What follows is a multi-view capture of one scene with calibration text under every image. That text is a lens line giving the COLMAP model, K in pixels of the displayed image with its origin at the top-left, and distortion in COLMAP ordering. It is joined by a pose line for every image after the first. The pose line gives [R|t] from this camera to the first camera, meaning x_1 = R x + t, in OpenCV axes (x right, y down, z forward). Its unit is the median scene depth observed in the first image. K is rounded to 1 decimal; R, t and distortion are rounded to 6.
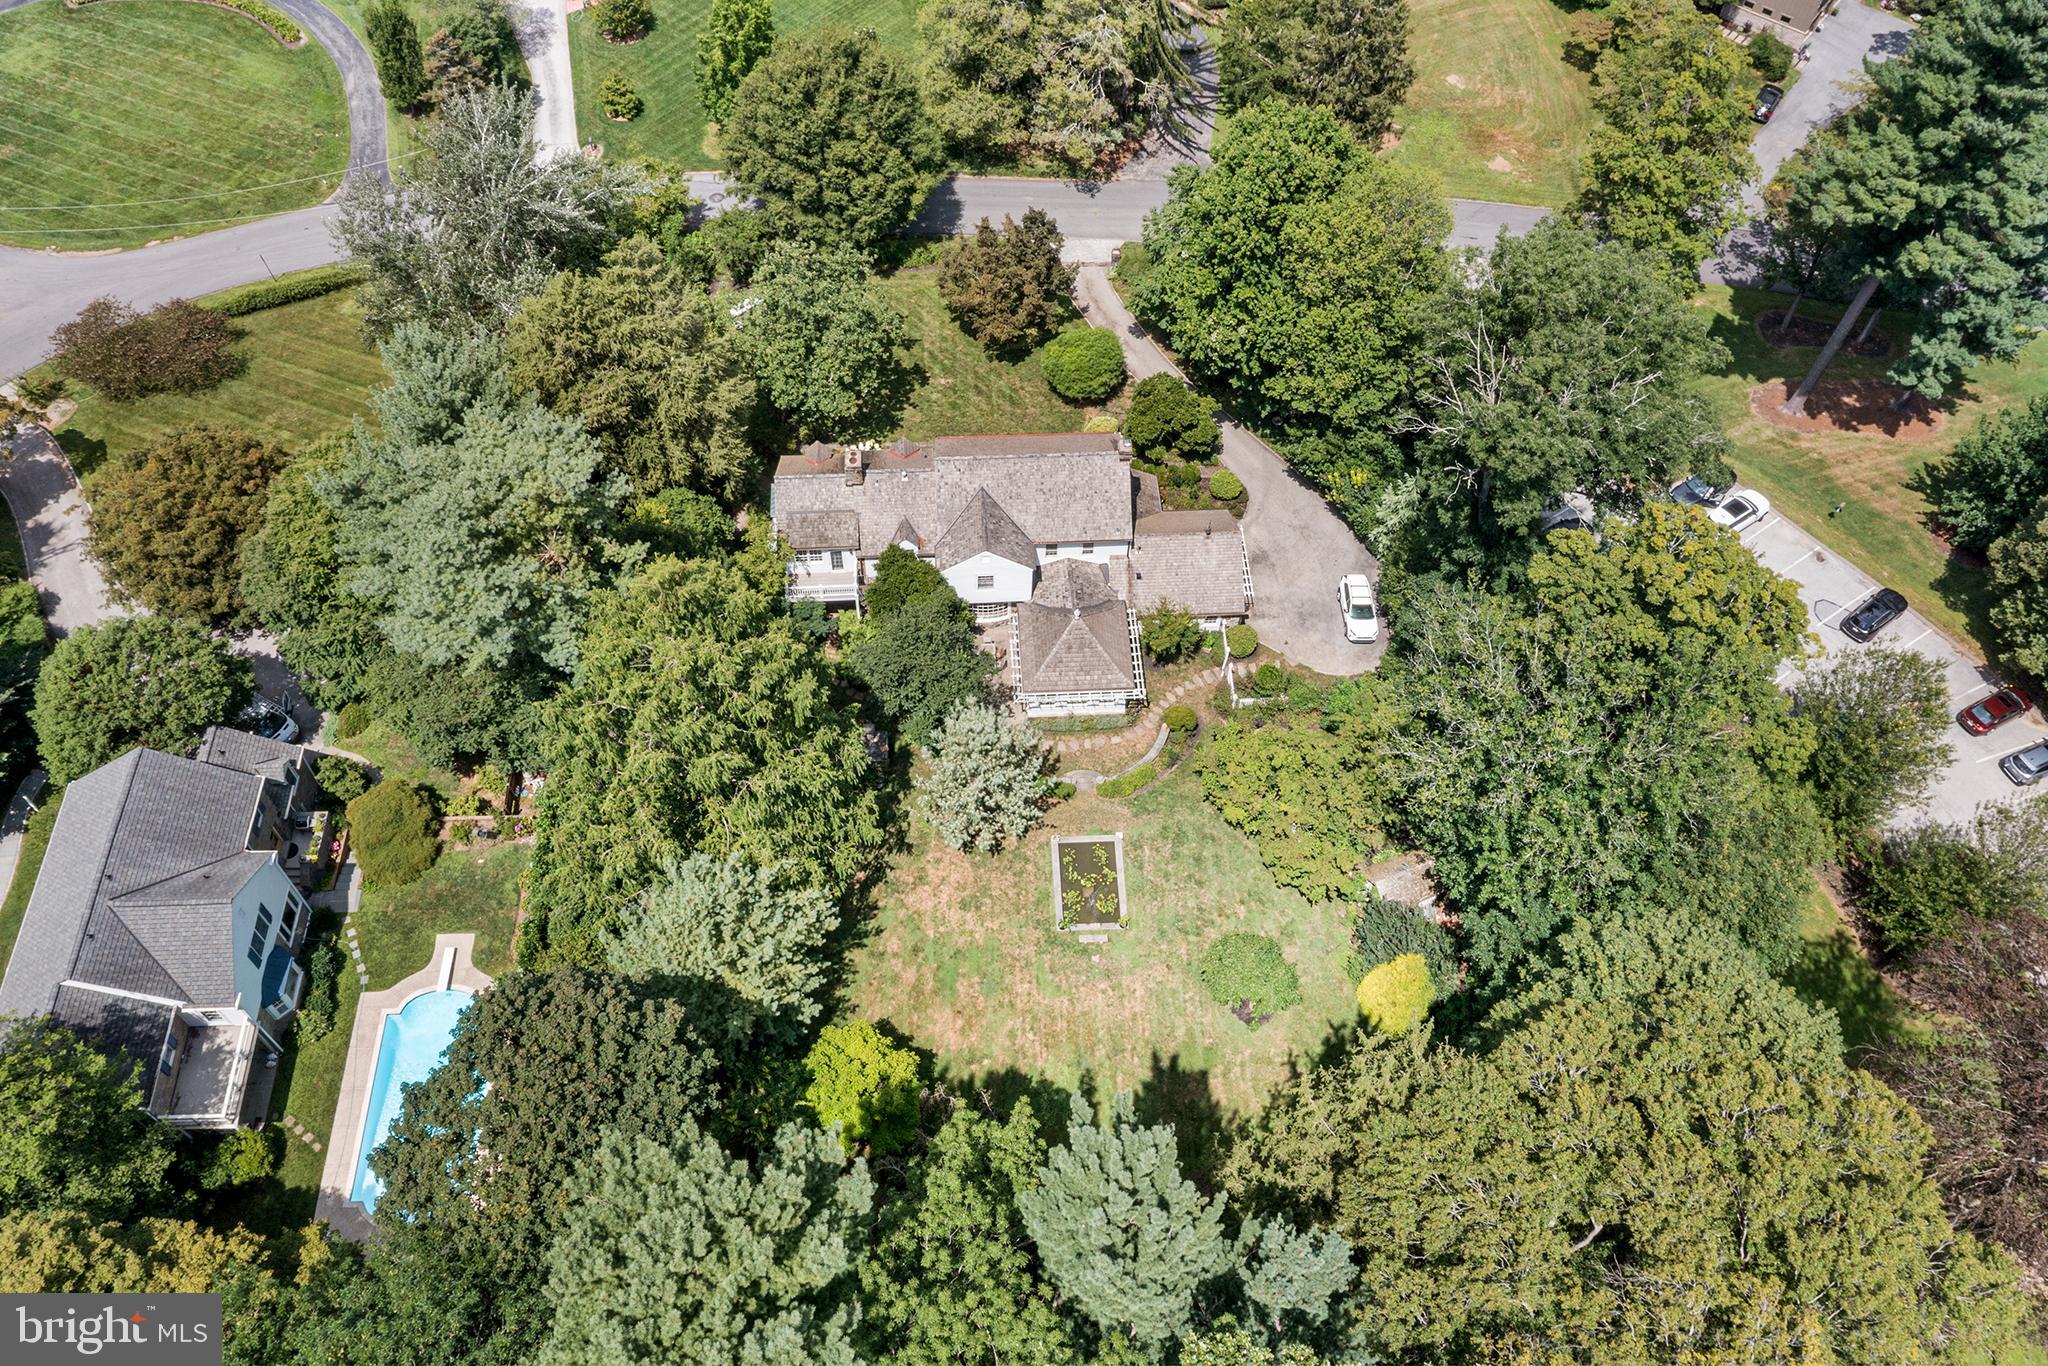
lens RADIAL K [[1647.3, 0, 1024.0], [0, 1647.3, 683.0], [0, 0, 1]] dist [-0.005735, -0.010235]
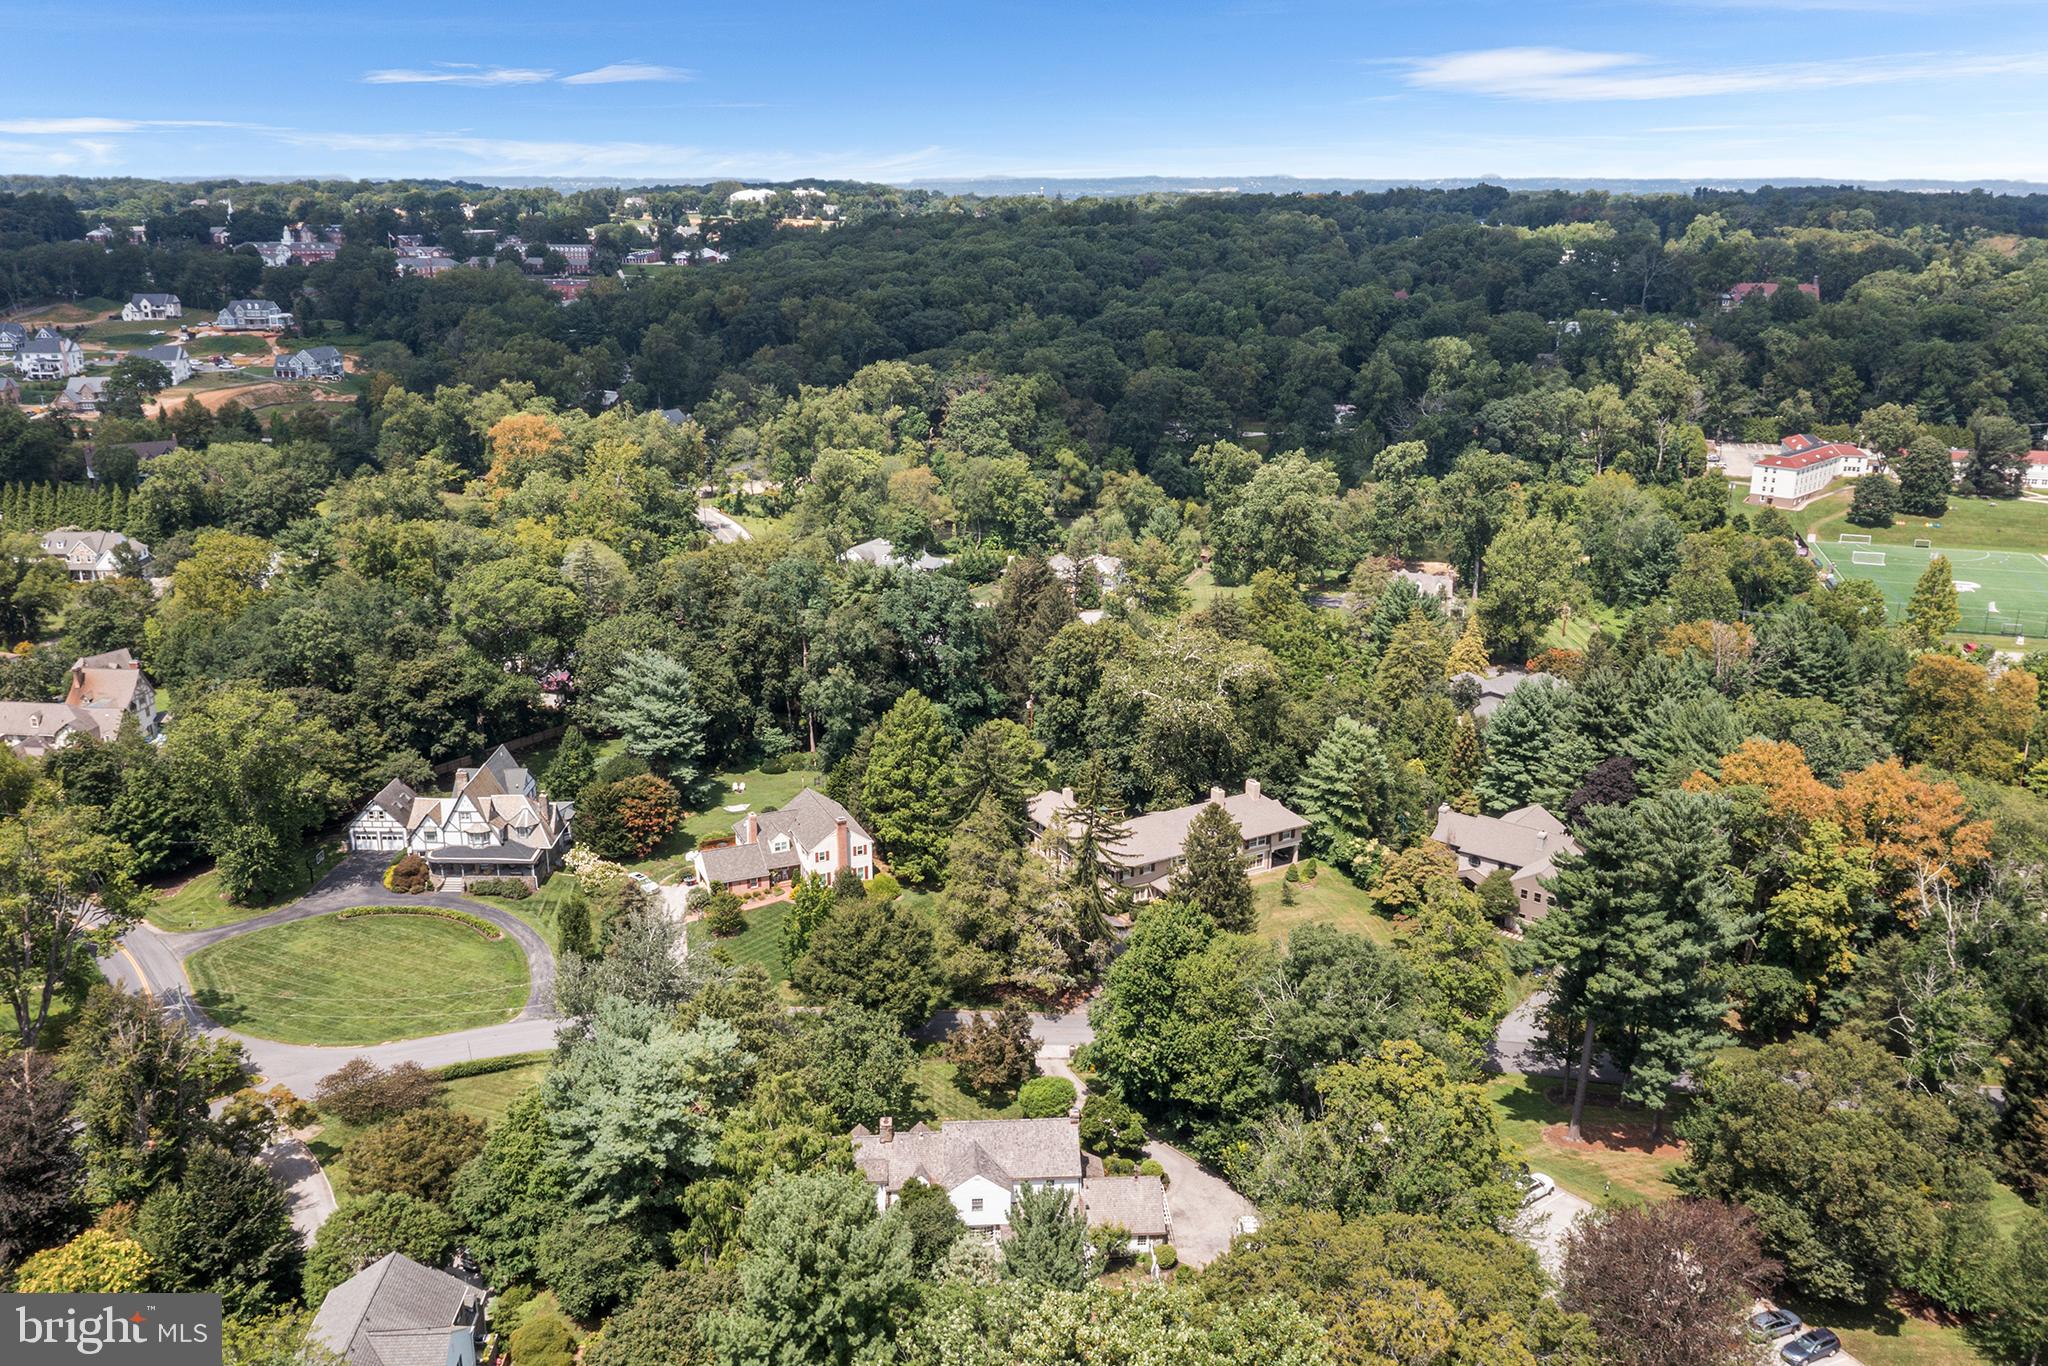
lens RADIAL K [[1703.0, 0, 1024.0], [0, 1703.0, 683.0], [0, 0, 1]] dist [0.002003, 0.005335]
pose [[0.999915, -0.012066, 0.005040, 0.012882], [0.012619, 0.789308, -0.613868, 0.425227], [0.003429, 0.613879, 0.789393, -0.367922]]
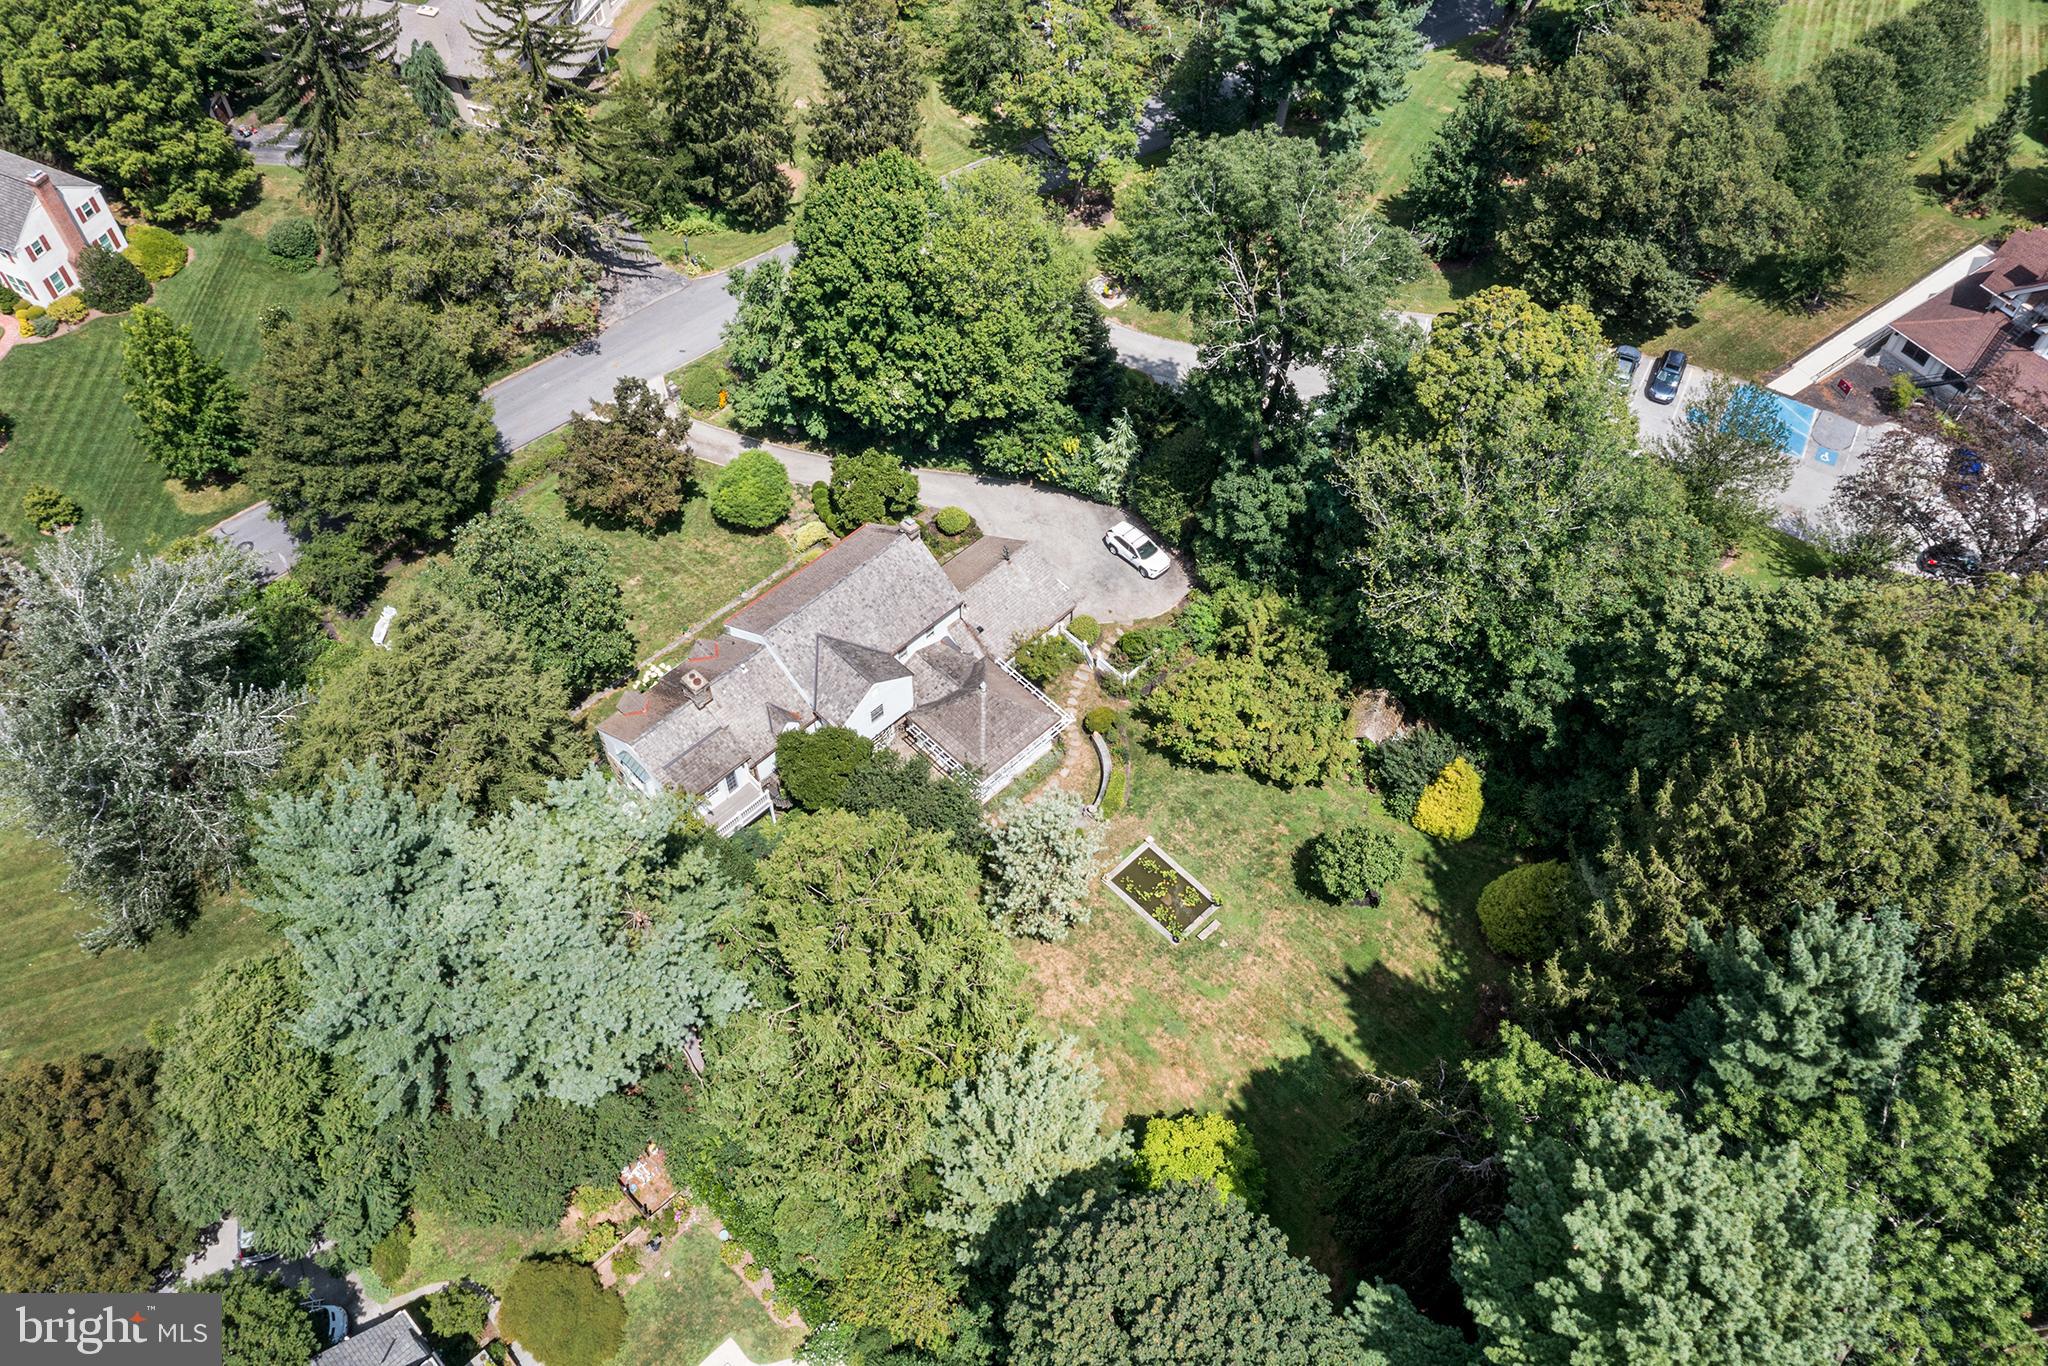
lens RADIAL K [[1631.8, 0, 1024.0], [0, 1631.8, 683.0], [0, 0, 1]] dist [0.004317, 0.004359]
pose [[0.748532, -0.534616, 0.392284, -0.292615], [0.543010, 0.833738, 0.100105, -0.112191], [-0.380580, 0.138082, 0.914381, 0.070900]]
